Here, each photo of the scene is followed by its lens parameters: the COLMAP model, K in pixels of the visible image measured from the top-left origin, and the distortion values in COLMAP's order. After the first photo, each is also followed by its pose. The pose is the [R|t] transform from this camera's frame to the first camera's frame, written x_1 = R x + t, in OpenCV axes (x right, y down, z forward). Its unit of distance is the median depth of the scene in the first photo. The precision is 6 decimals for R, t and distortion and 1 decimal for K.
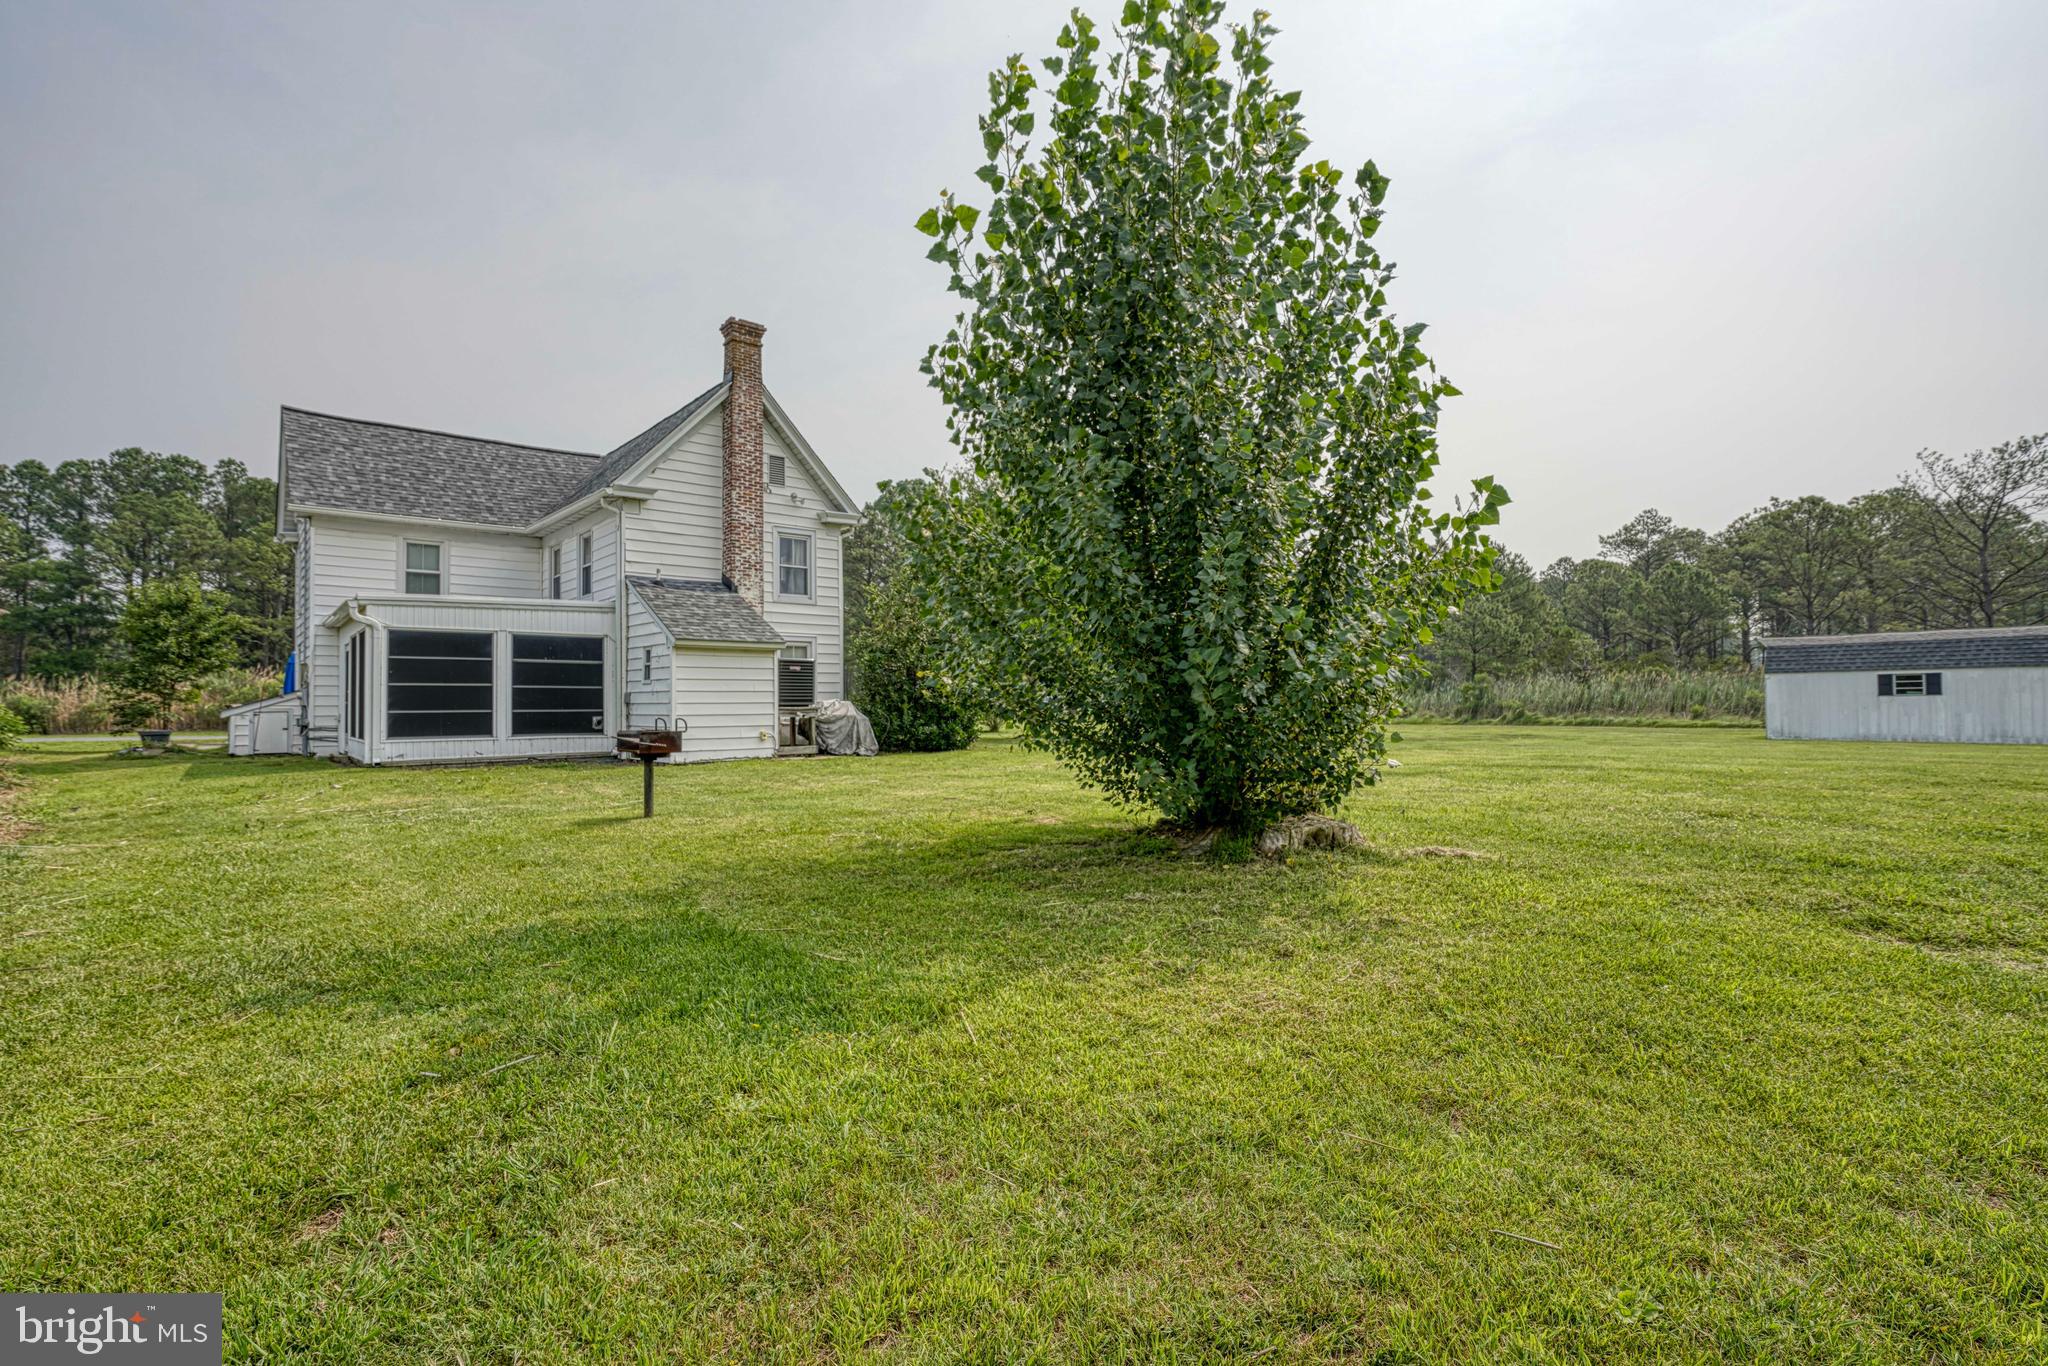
lens RADIAL K [[943.7, 0, 984.3], [0, 943.7, 671.0], [0, 0, 1]] dist [-0.027796, 0.015175]
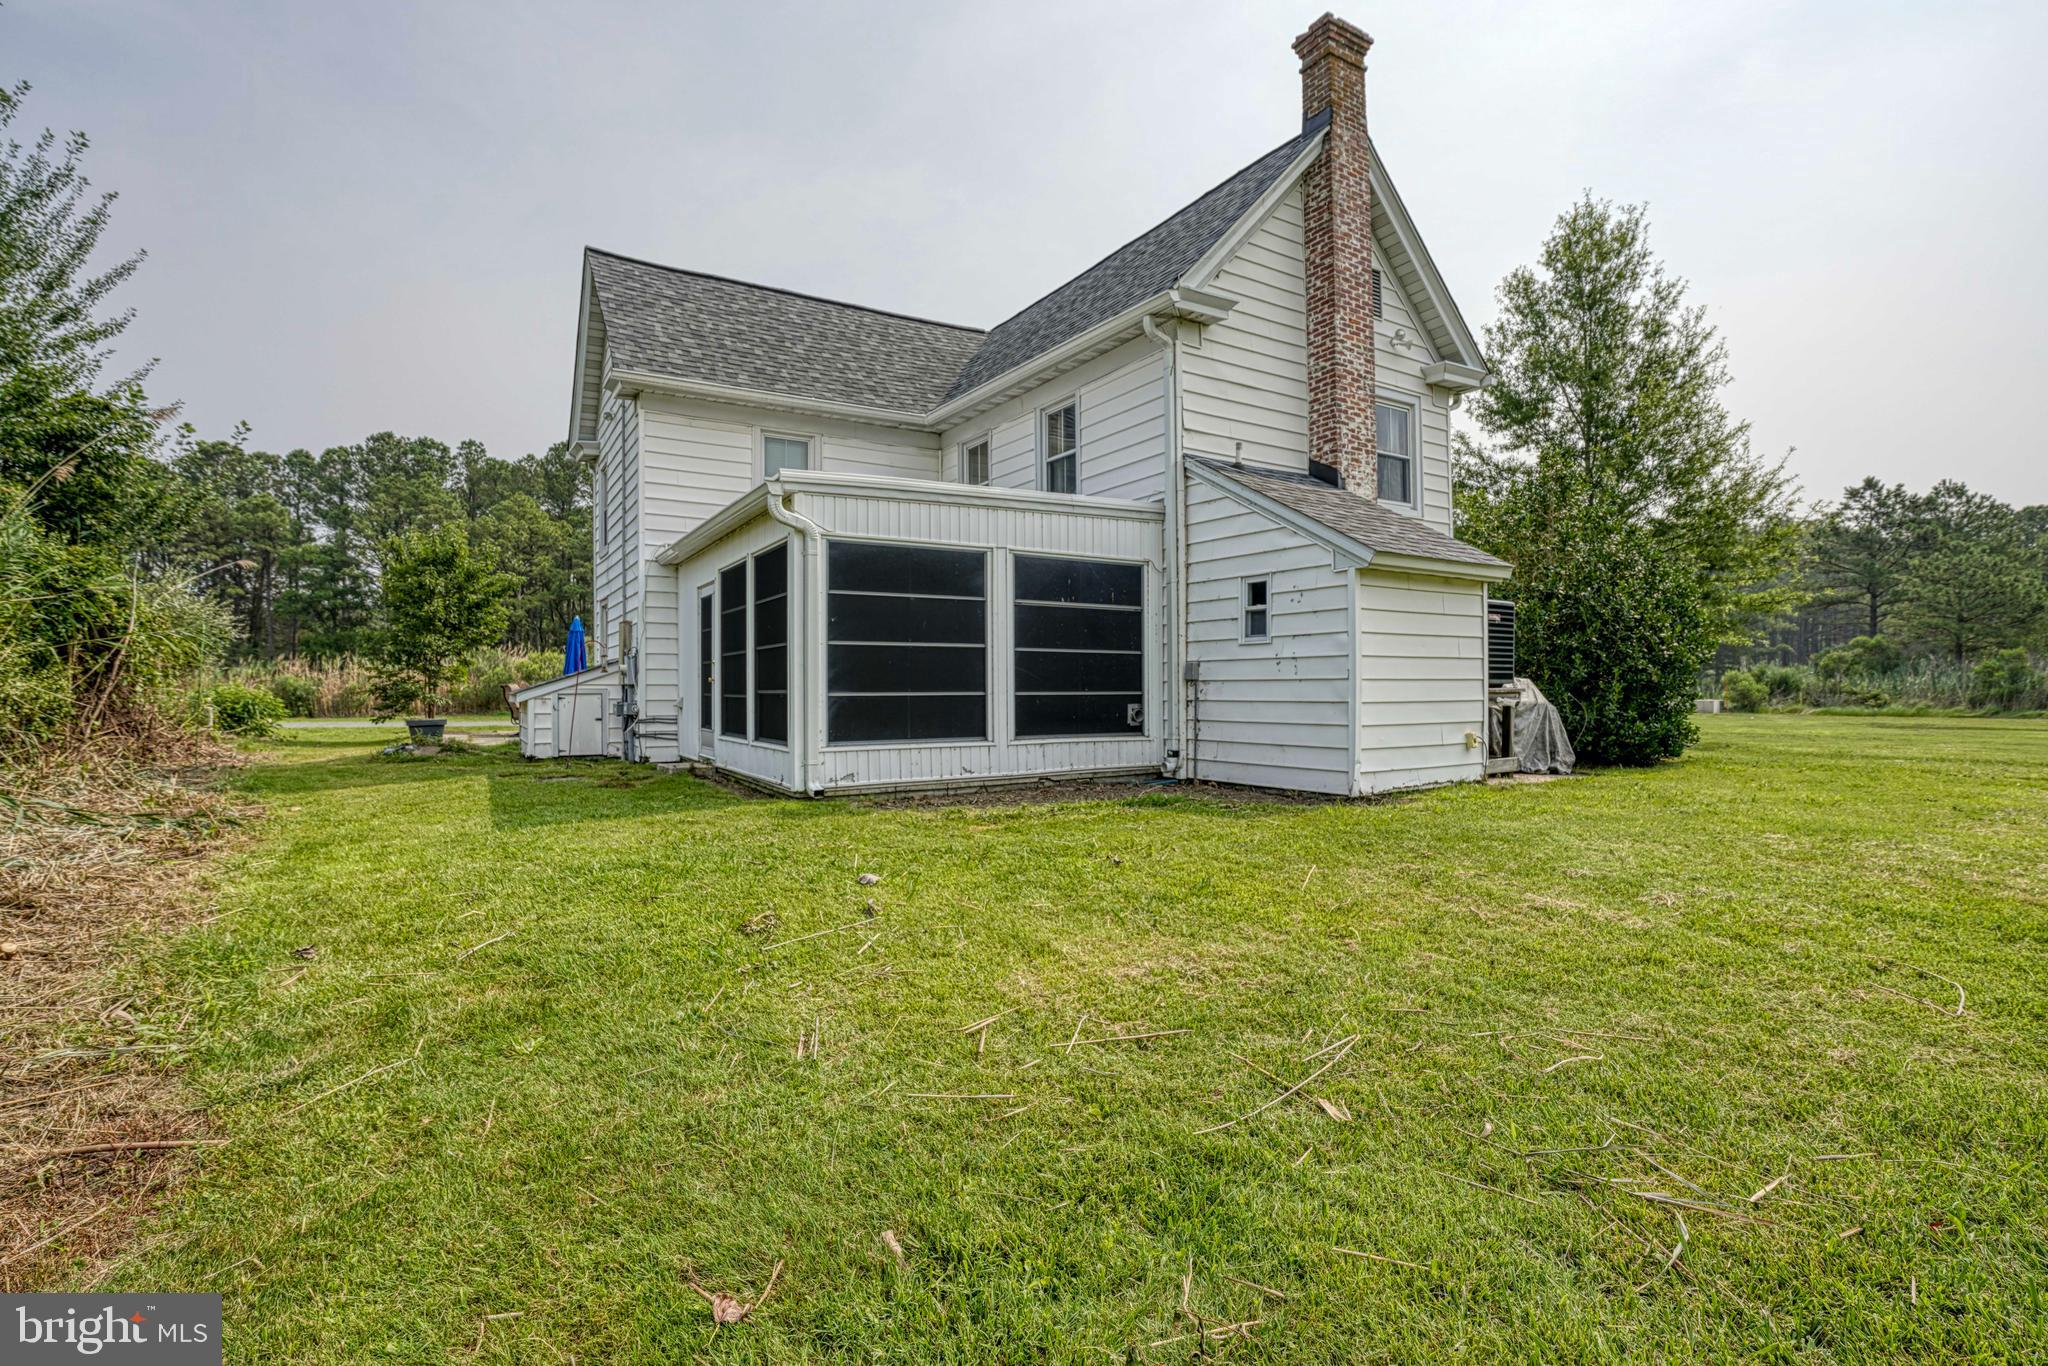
lens RADIAL K [[957.3, 0, 1024.0], [0, 957.3, 683.0], [0, 0, 1]] dist [-0.067766, 0.037590]
pose [[0.989923, 0.002139, -0.141589, -0.347698], [0.001902, 0.999595, 0.028396, 0.016812], [0.141593, -0.028379, 0.989518, 0.367778]]
